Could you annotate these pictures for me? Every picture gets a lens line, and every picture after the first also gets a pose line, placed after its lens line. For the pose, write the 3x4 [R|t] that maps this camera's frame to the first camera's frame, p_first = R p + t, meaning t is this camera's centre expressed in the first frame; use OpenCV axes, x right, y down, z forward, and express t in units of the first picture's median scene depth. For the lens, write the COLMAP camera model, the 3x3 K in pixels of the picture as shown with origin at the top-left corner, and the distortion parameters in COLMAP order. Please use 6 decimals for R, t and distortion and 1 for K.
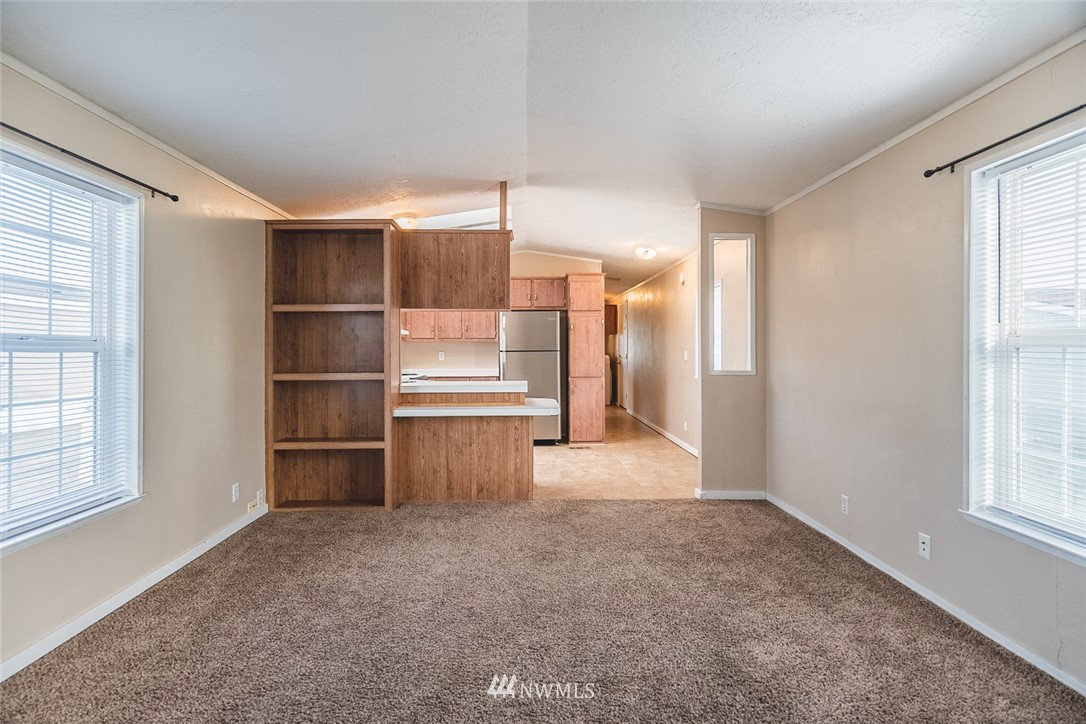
lens RADIAL K [[528.9, 0, 539.2], [0, 528.9, 350.2], [0, 0, 1]] dist [-0.000646, 0.000043]
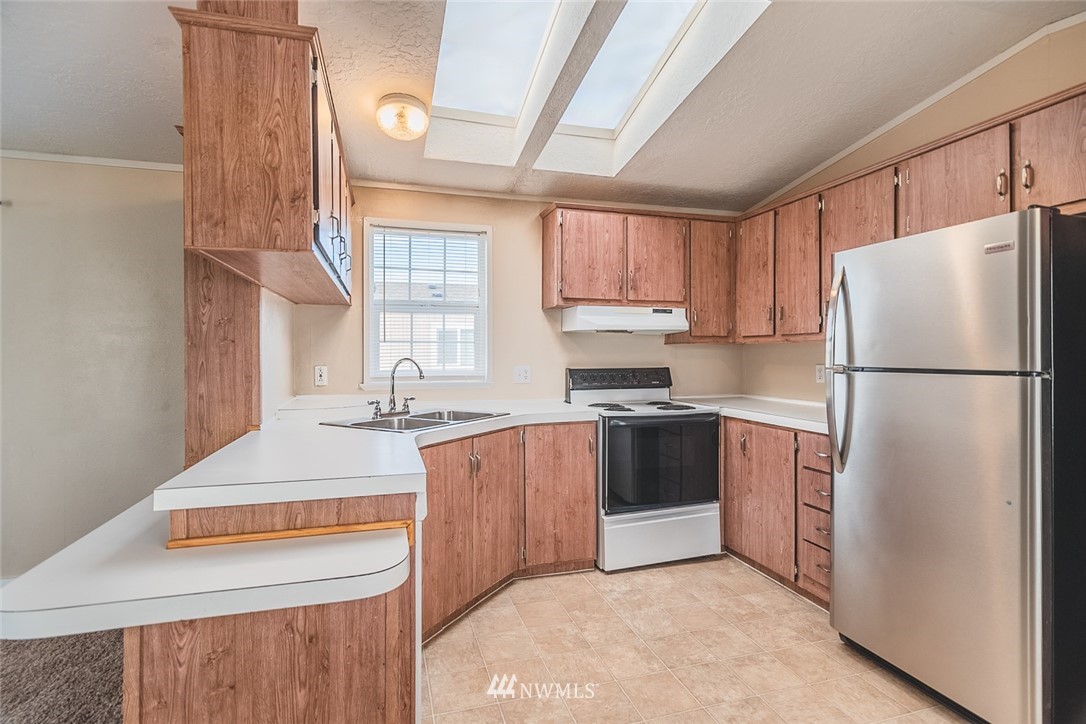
lens RADIAL K [[528.9, 0, 539.2], [0, 528.9, 350.2], [0, 0, 1]] dist [-0.000646, 0.000043]
pose [[0.260724, -0.000885, -0.965413, 0.335017], [-0.003797, 0.999991, -0.001942, -0.013185], [0.965406, 0.004173, 0.260718, 1.156899]]
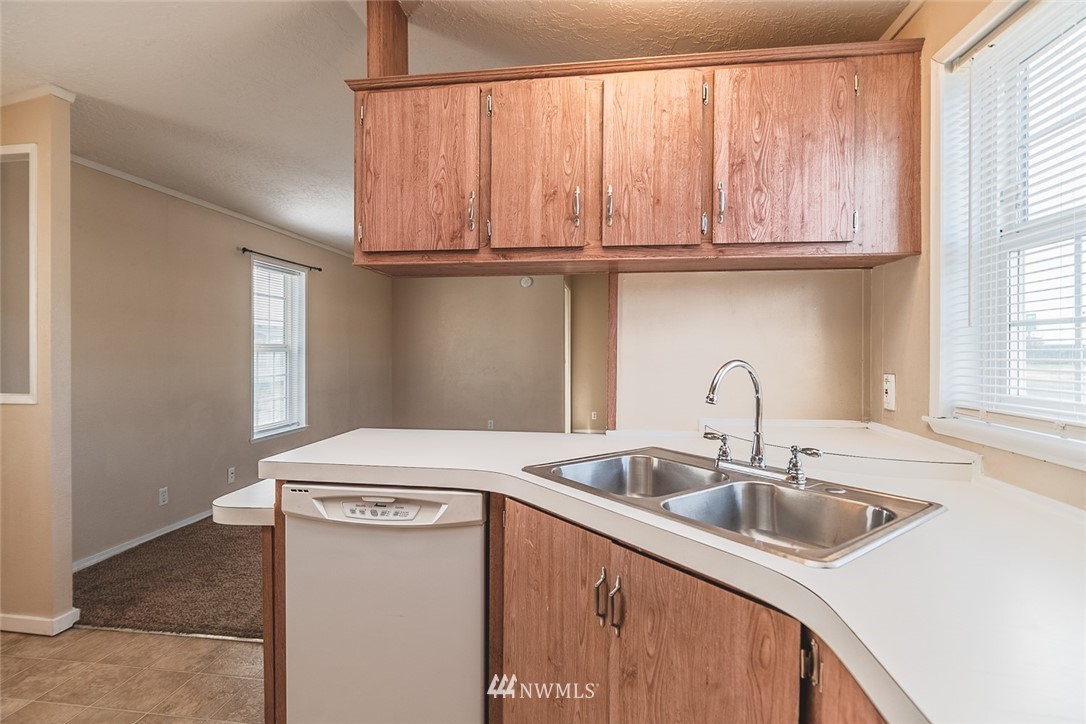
lens RADIAL K [[538.8, 0, 538.4], [0, 538.8, 354.1], [0, 0, 1]] dist [-0.005075, -0.000553]
pose [[-0.986919, -0.001940, 0.161205, -0.280216], [0.000257, 0.999907, 0.013608, -0.012577], [-0.161216, 0.013471, -0.986827, 1.518145]]
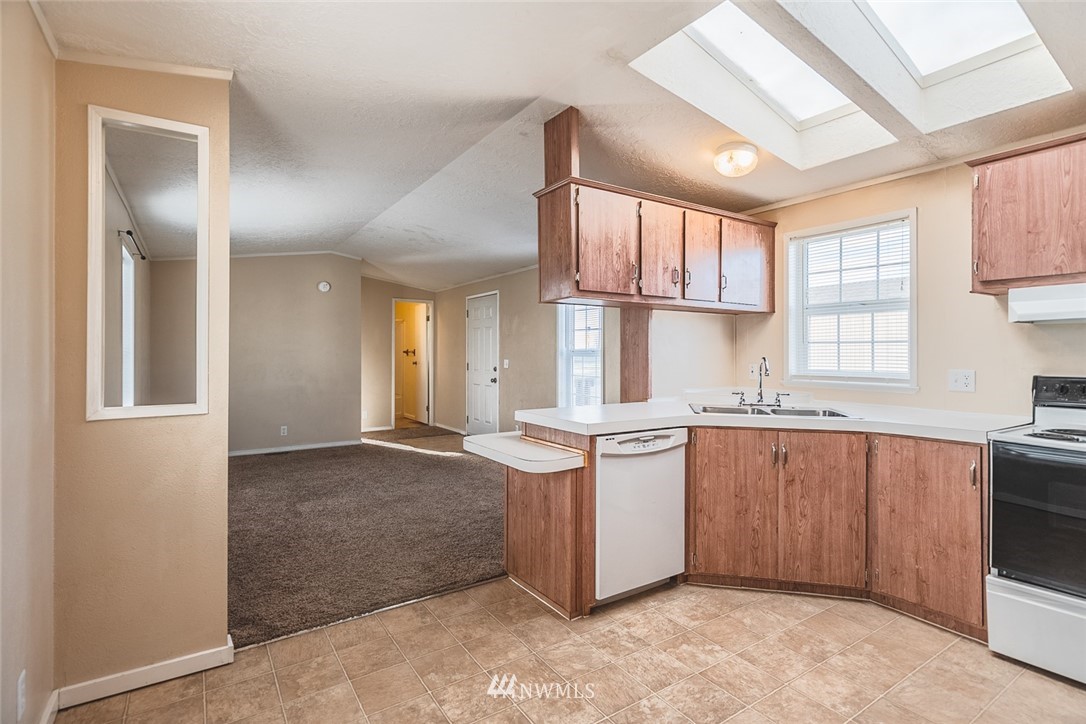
lens RADIAL K [[526.5, 0, 538.5], [0, 526.5, 348.9], [0, 0, 1]] dist [0.004133, 0.000844]
pose [[-0.849017, -0.003383, -0.528355, 0.329379], [-0.001983, 0.999993, -0.003215, -0.013213], [0.528362, -0.001682, -0.849017, 1.643076]]
